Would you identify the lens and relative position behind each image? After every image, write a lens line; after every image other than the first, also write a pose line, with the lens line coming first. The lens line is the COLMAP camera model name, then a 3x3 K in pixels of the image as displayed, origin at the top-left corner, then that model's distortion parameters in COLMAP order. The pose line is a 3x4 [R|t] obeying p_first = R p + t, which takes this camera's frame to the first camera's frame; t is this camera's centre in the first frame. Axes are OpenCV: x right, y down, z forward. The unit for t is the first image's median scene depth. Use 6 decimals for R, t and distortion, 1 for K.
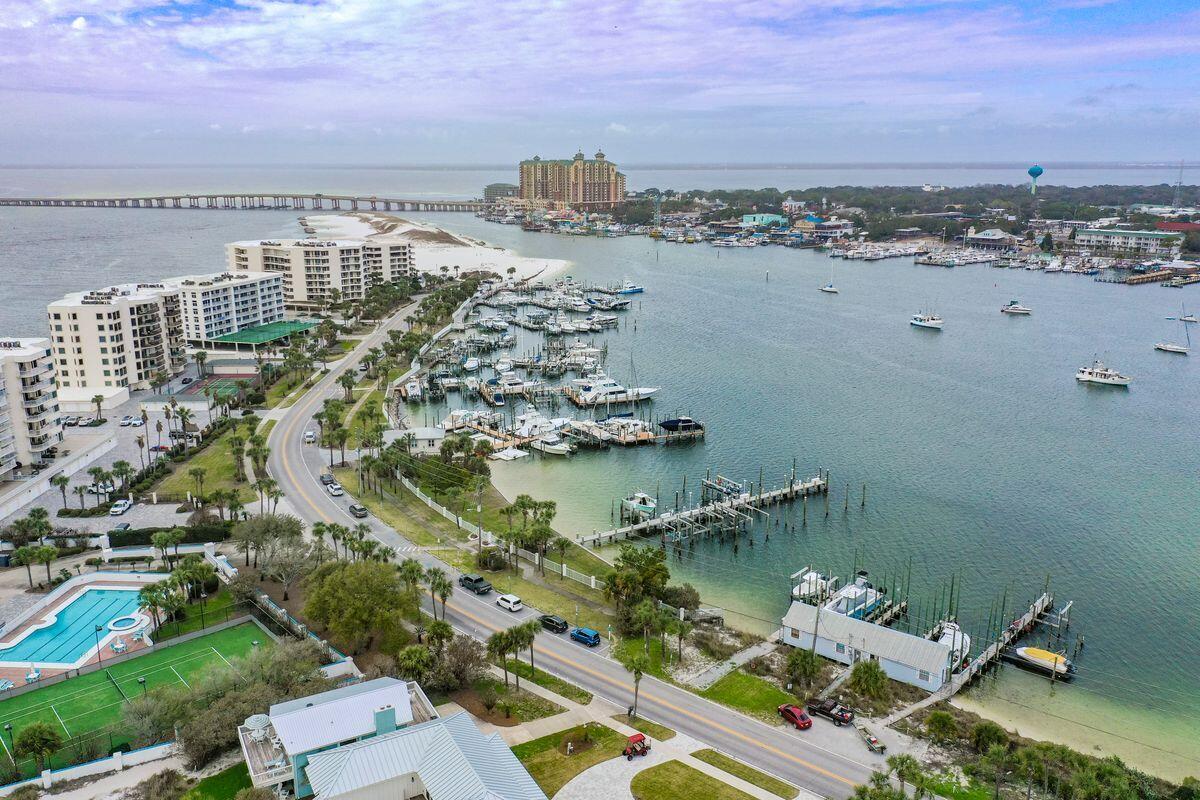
lens RADIAL K [[963.5, 0, 603.8], [0, 963.5, 402.2], [0, 0, 1]] dist [0.011137, 0.000982]
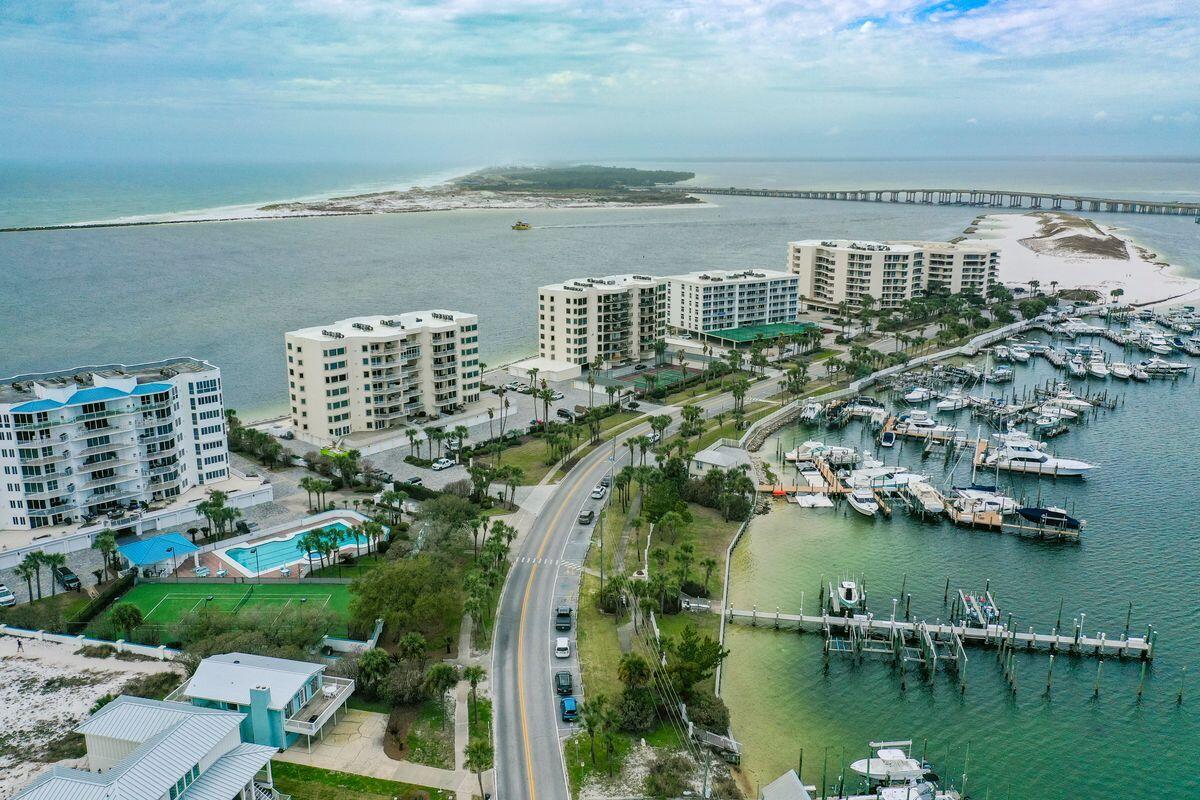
lens RADIAL K [[972.2, 0, 600.0], [0, 972.2, 400.0], [0, 0, 1]] dist [0.012320, 0.004800]
pose [[0.726297, 0.167554, -0.666647, 0.131958], [-0.164817, 0.983995, 0.067751, -0.025421], [0.667329, 0.060668, 0.742288, 0.075956]]
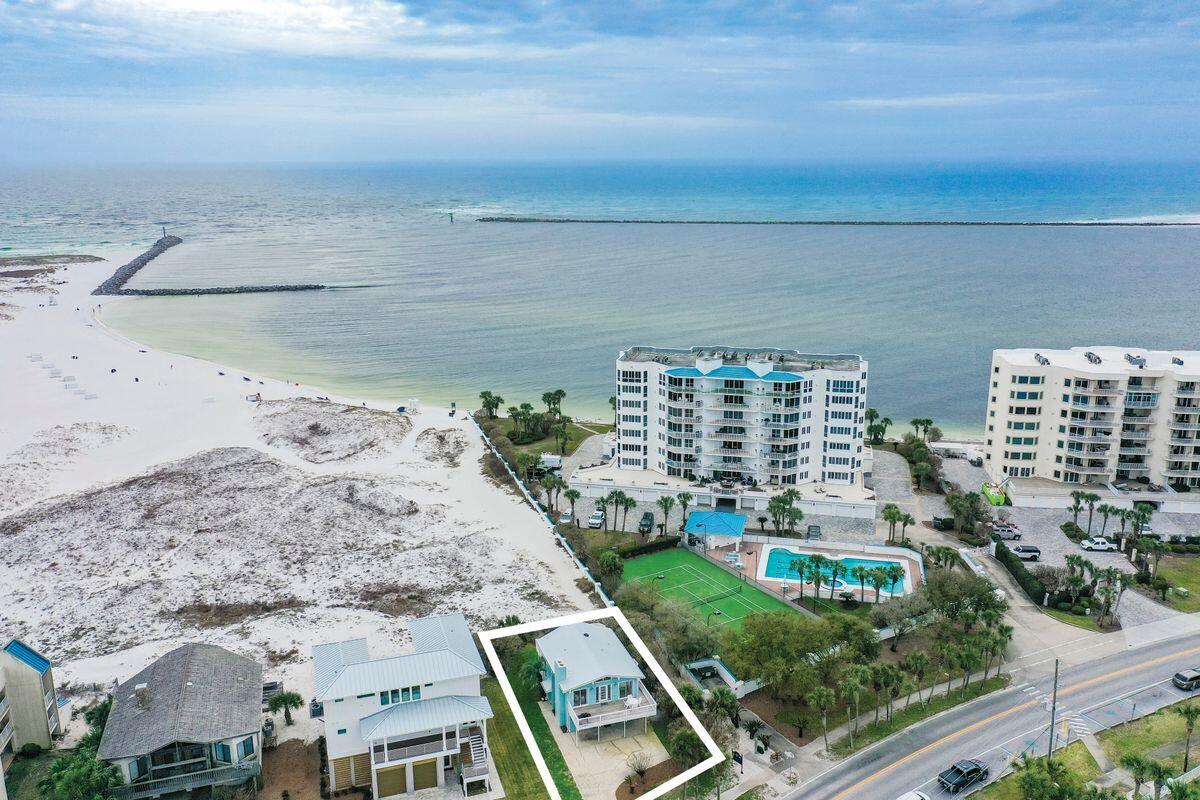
lens RADIAL K [[972.2, 0, 600.0], [0, 972.2, 400.0], [0, 0, 1]] dist [0.012320, 0.004800]
pose [[-0.195373, 0.238976, -0.951168, 0.139790], [-0.229936, 0.931663, 0.281306, -0.054286], [0.953393, 0.273667, -0.127073, 0.198079]]
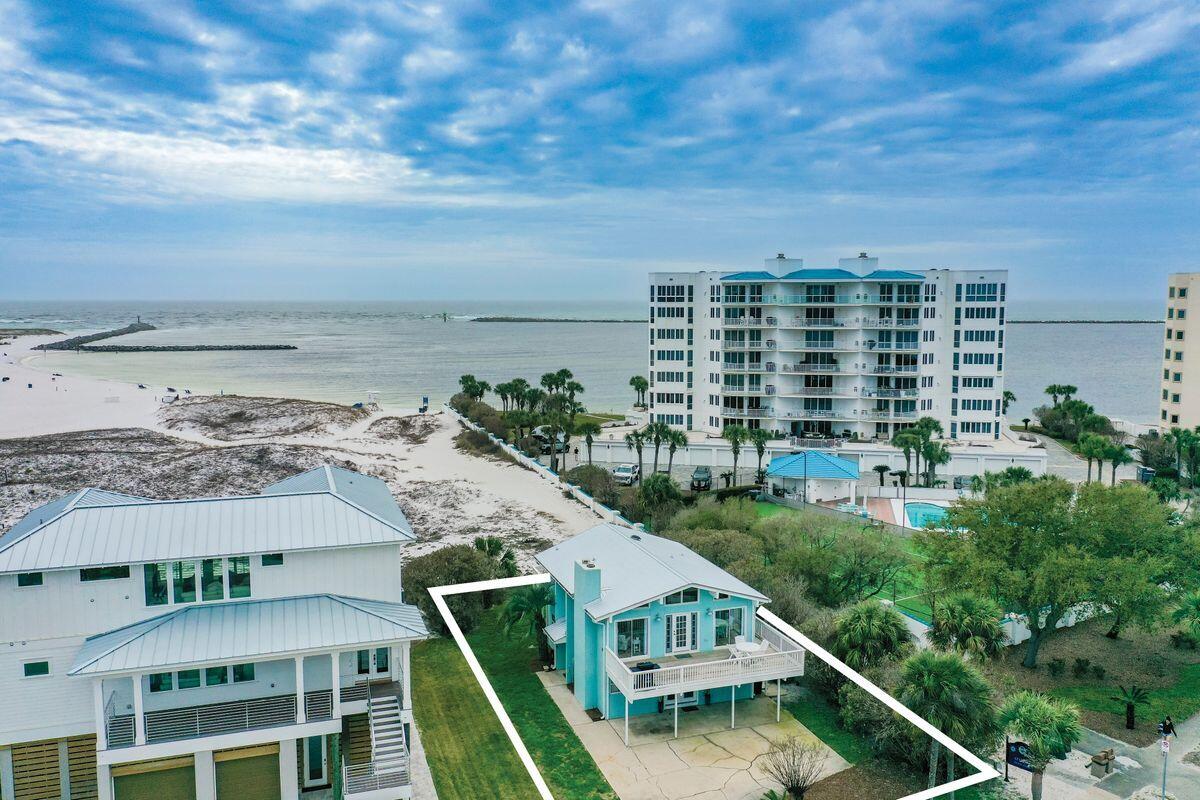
lens RADIAL K [[955.9, 0, 600.0], [0, 955.9, 400.0], [0, 0, 1]] dist [0.004376, 0.004389]
pose [[-0.188608, 0.091545, -0.977776, 0.047216], [-0.239957, 0.961171, 0.136276, 0.029710], [0.952286, 0.260327, -0.159317, 0.190816]]
